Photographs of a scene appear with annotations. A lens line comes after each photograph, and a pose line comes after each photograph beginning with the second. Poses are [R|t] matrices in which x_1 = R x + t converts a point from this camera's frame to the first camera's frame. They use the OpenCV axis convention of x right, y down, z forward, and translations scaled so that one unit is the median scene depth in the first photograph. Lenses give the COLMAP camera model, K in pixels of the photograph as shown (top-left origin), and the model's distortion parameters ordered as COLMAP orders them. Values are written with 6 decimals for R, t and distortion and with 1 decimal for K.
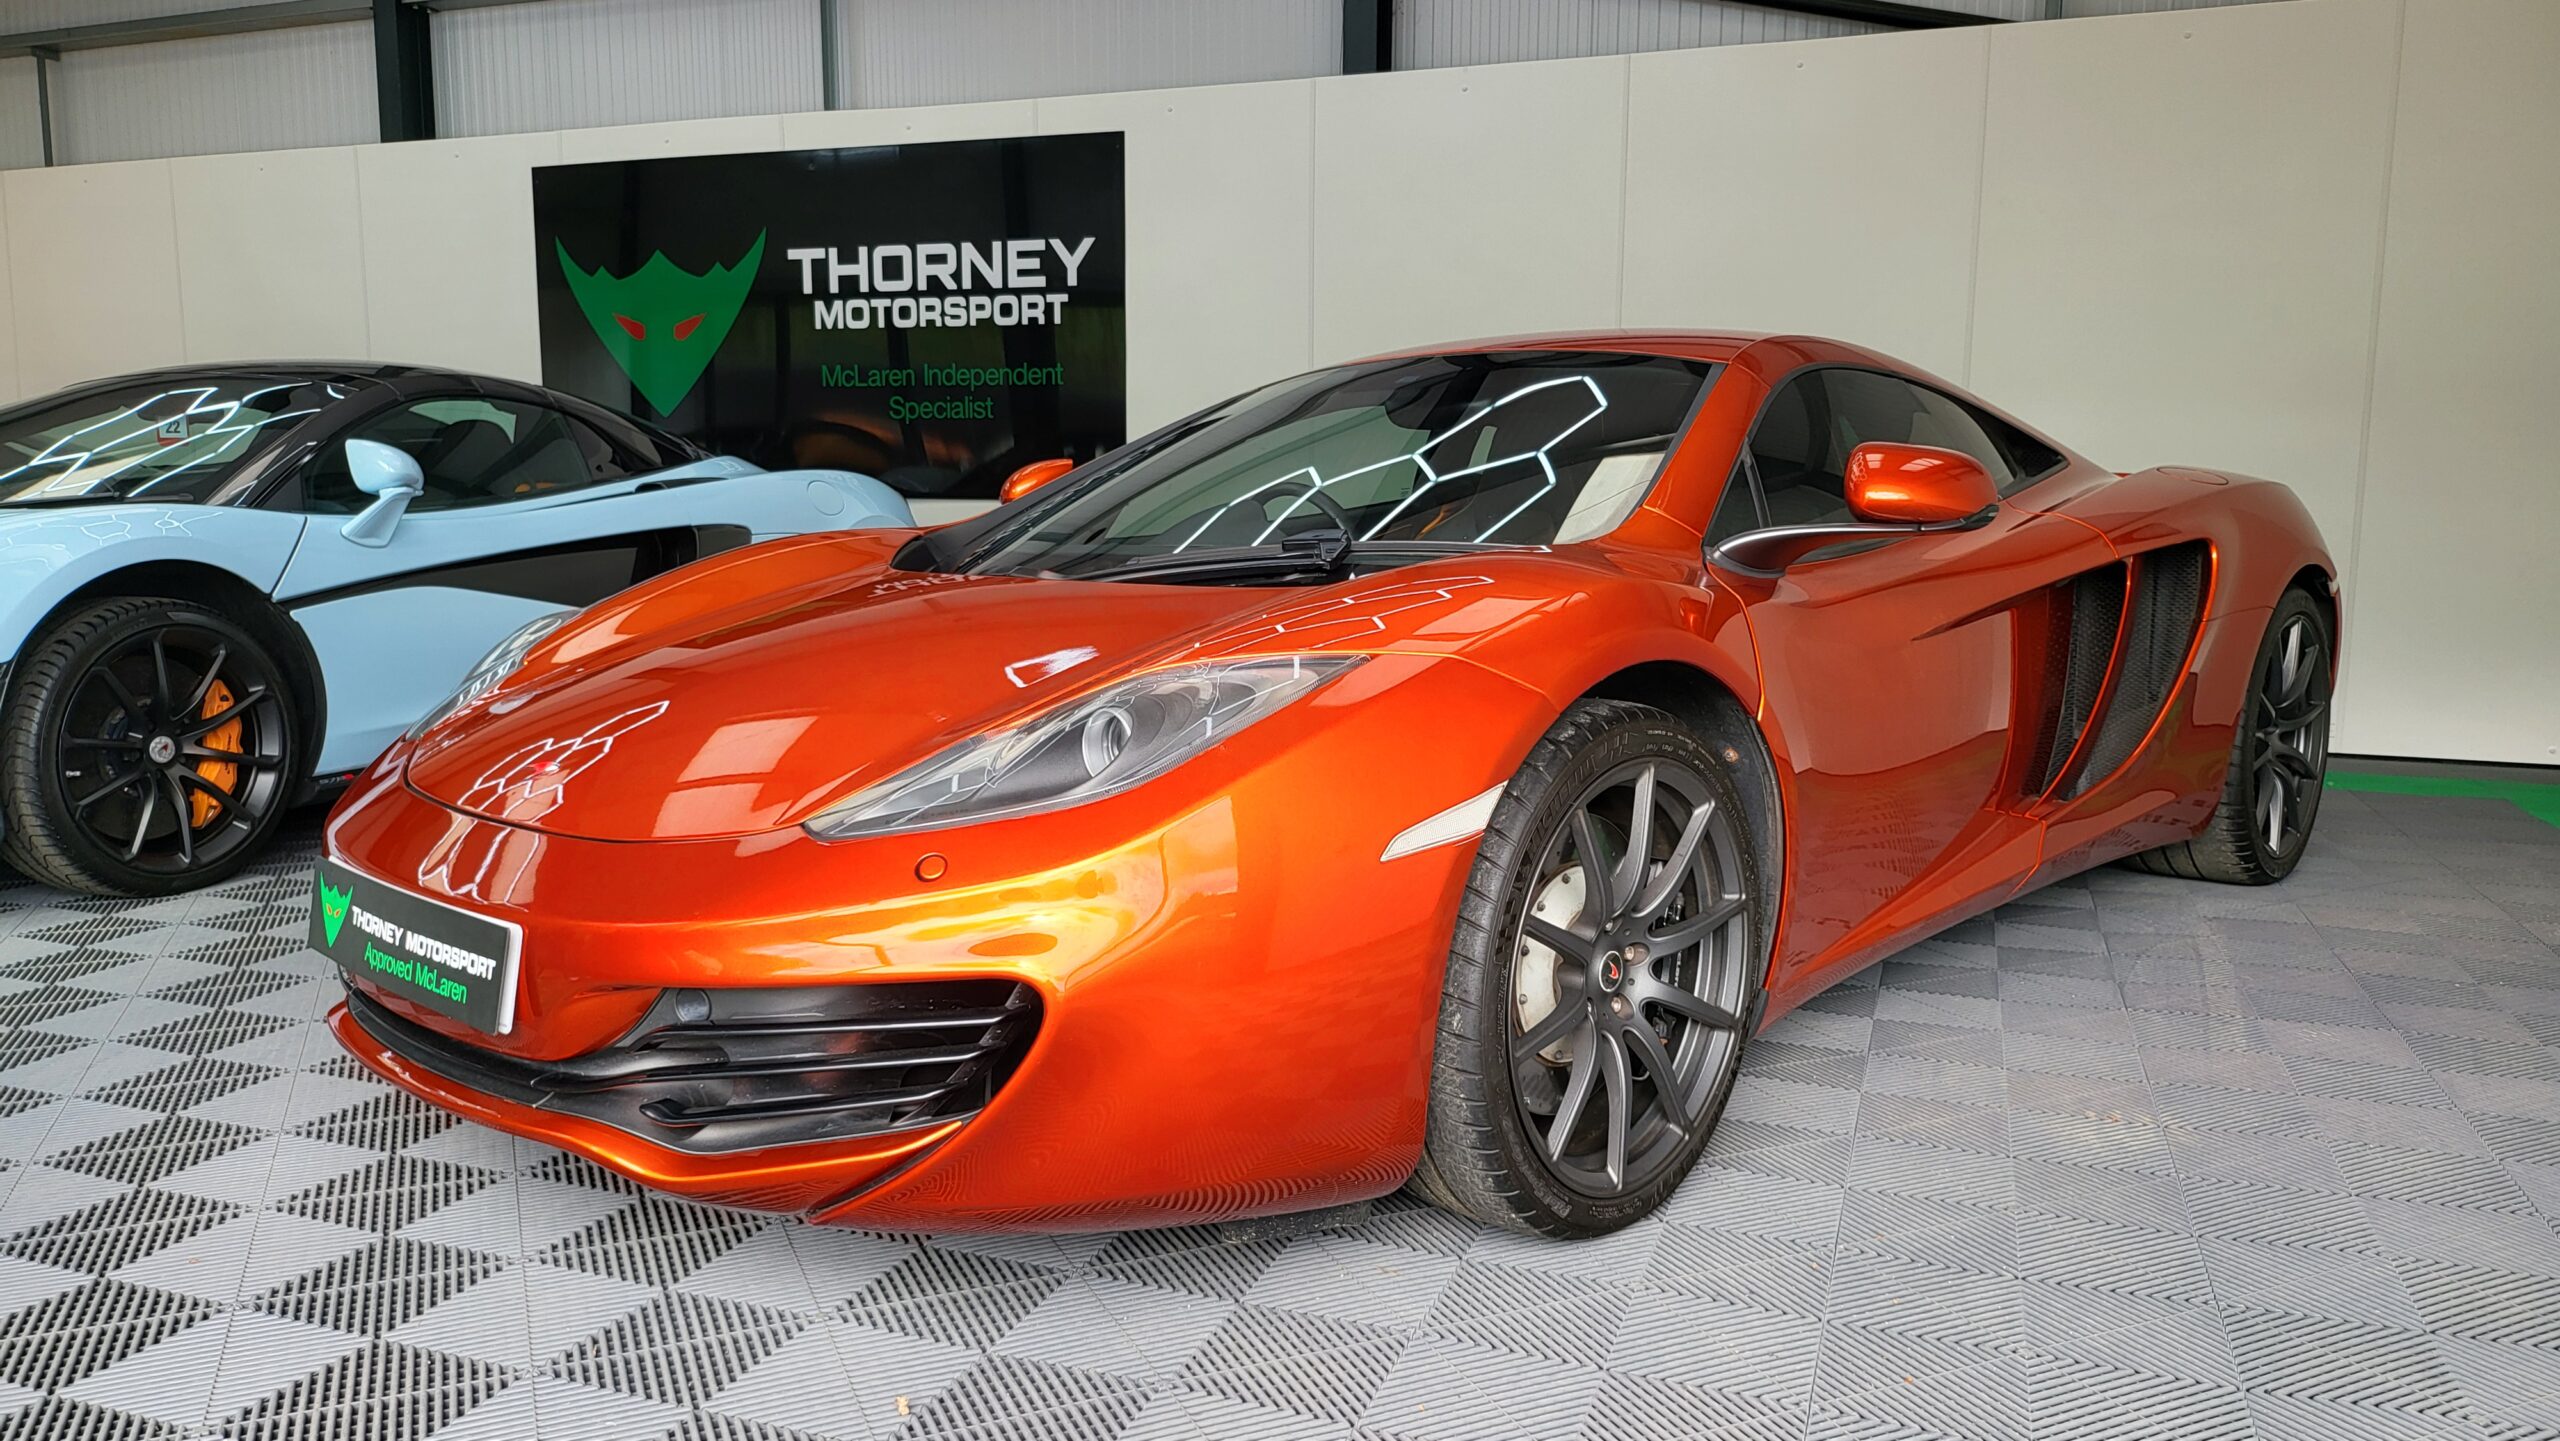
lens RADIAL K [[1808.6, 0, 1247.3], [0, 1808.6, 722.0], [0, 0, 1]] dist [0.046550, -0.051298]
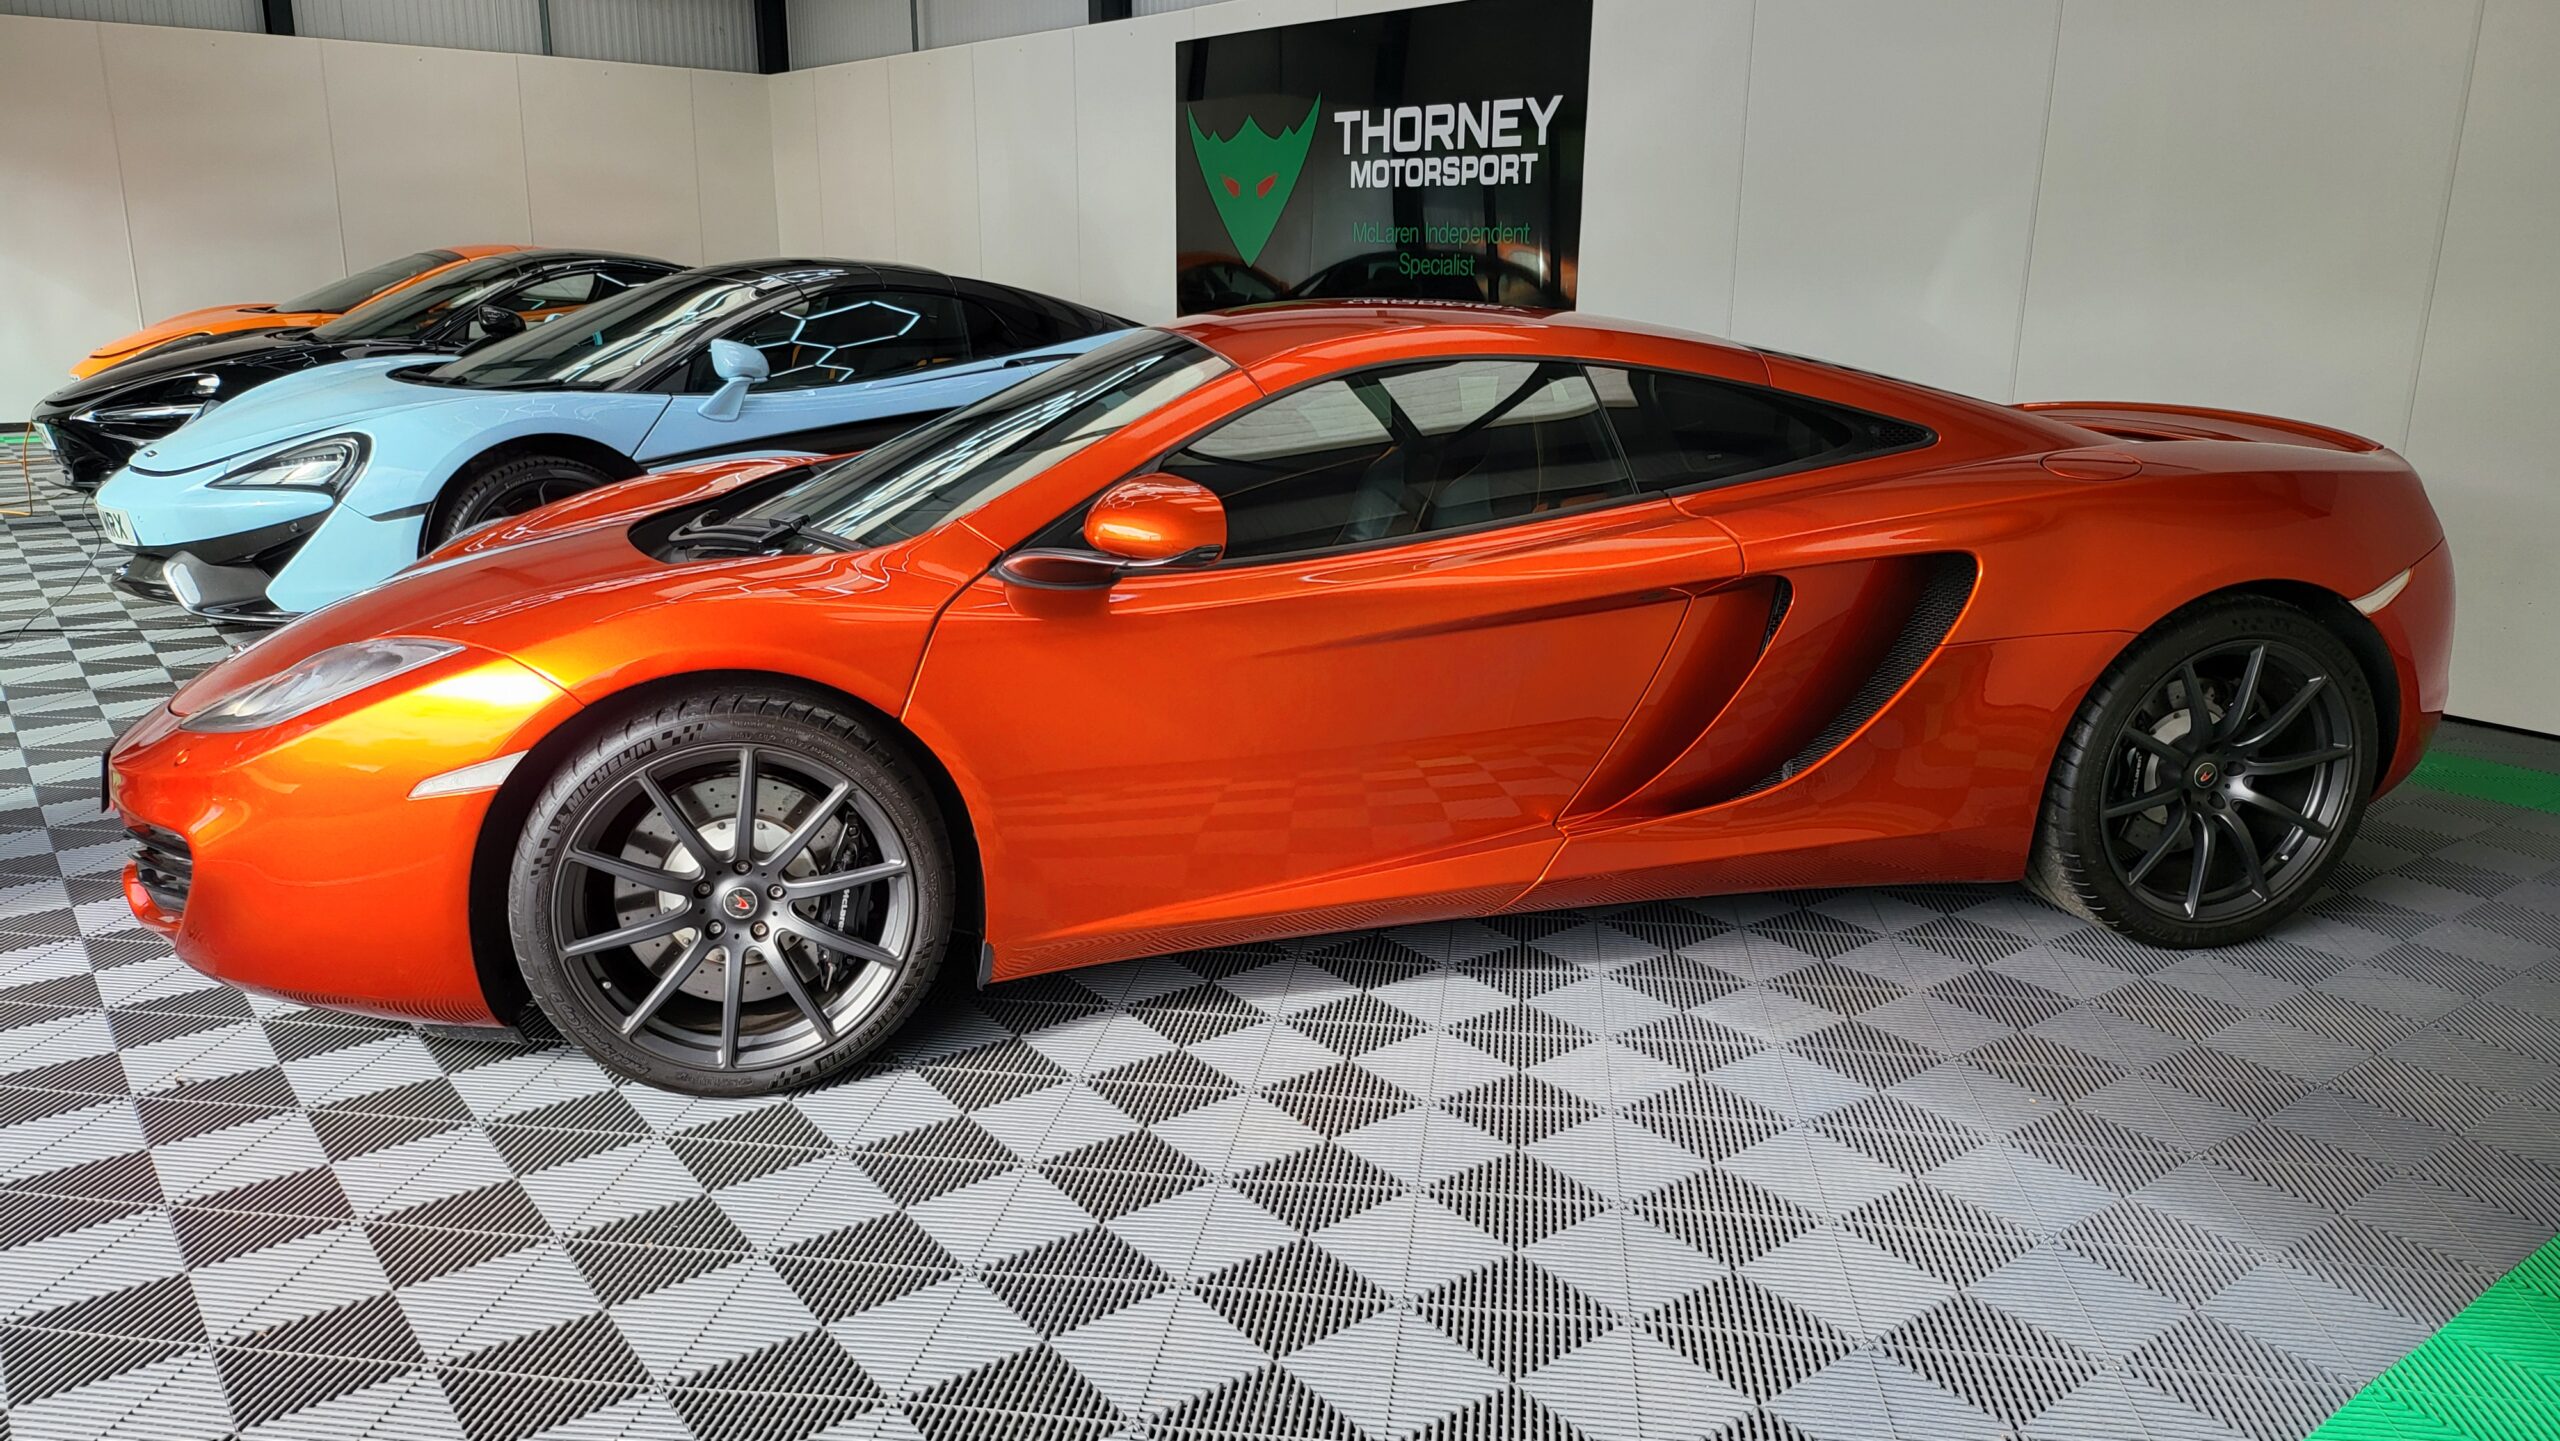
lens RADIAL K [[1808.6, 0, 1291.4], [0, 1808.6, 707.3], [0, 0, 1]] dist [0.046550, -0.051298]
pose [[0.864336, 0.120941, -0.488155, 0.311632], [-0.066848, 0.989669, 0.126829, -0.048863], [0.498451, -0.076991, 0.863492, 0.032006]]
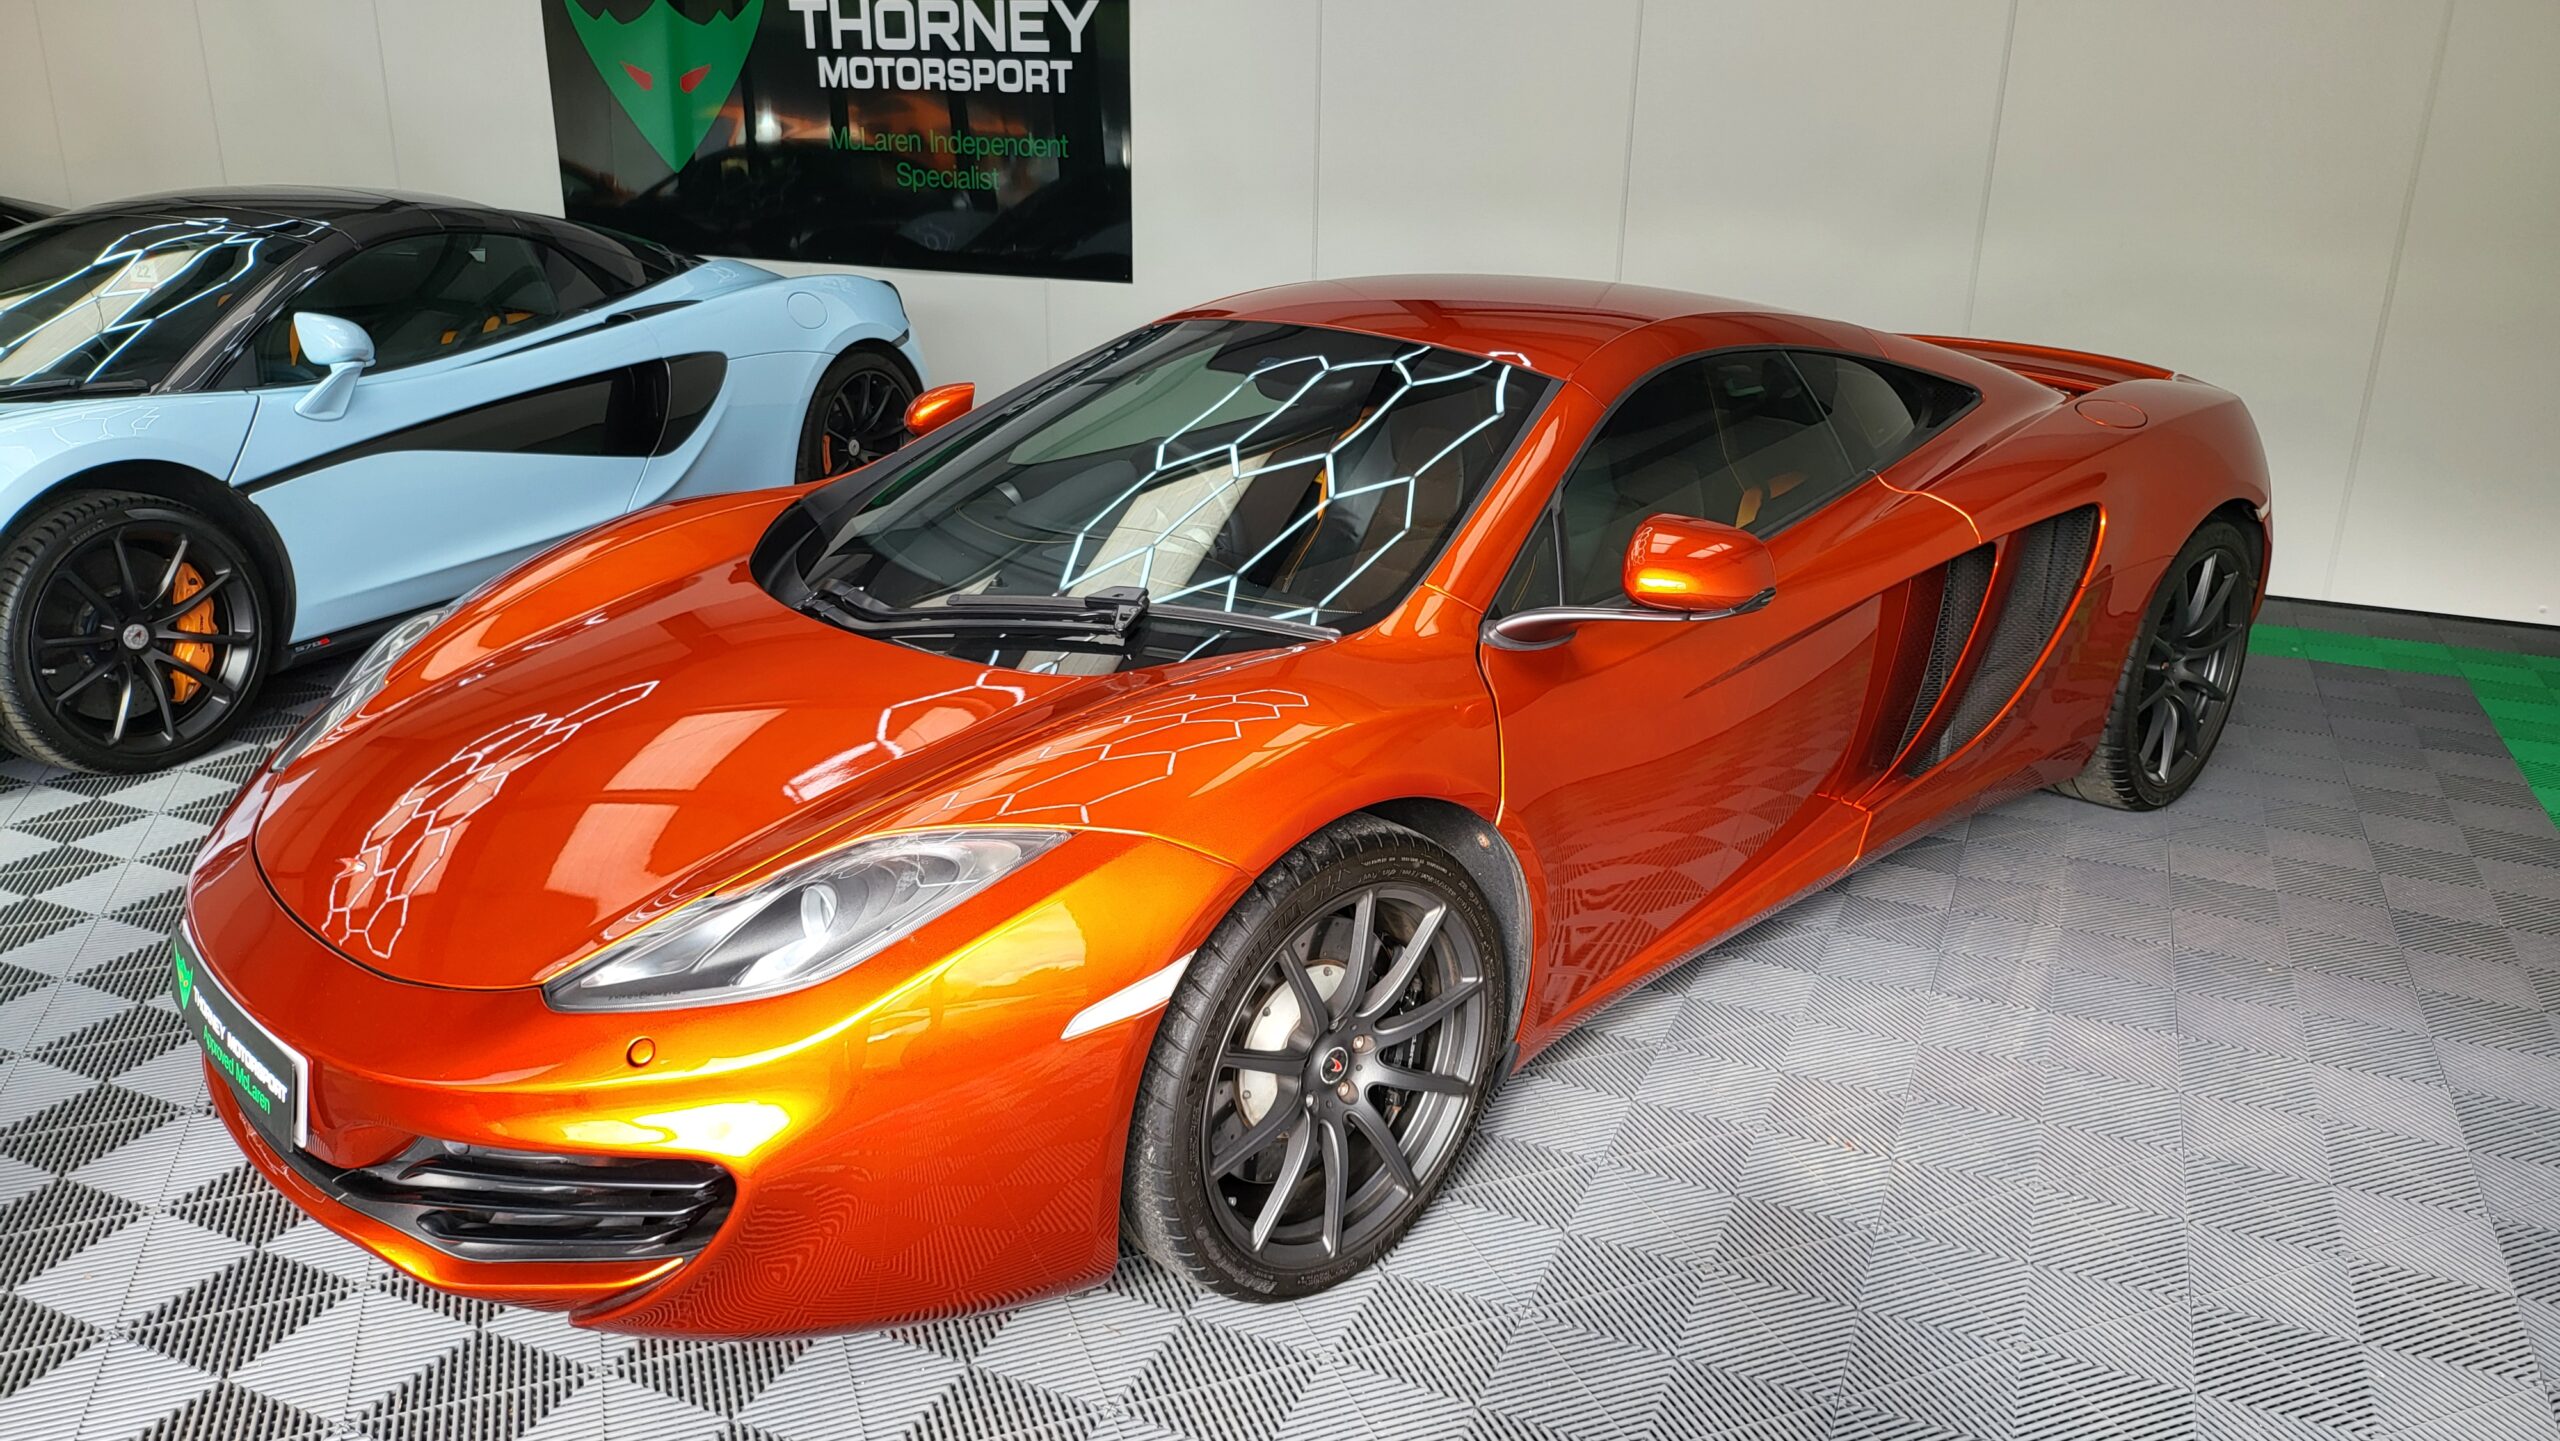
lens RADIAL K [[1808.6, 0, 1267.3], [0, 1808.6, 728.6], [0, 0, 1]] dist [0.046550, -0.051298]
pose [[0.998547, 0.024835, -0.047831, 0.059065], [-0.015075, 0.980779, 0.194538, -0.077325], [0.051743, -0.193535, 0.979728, -0.007971]]
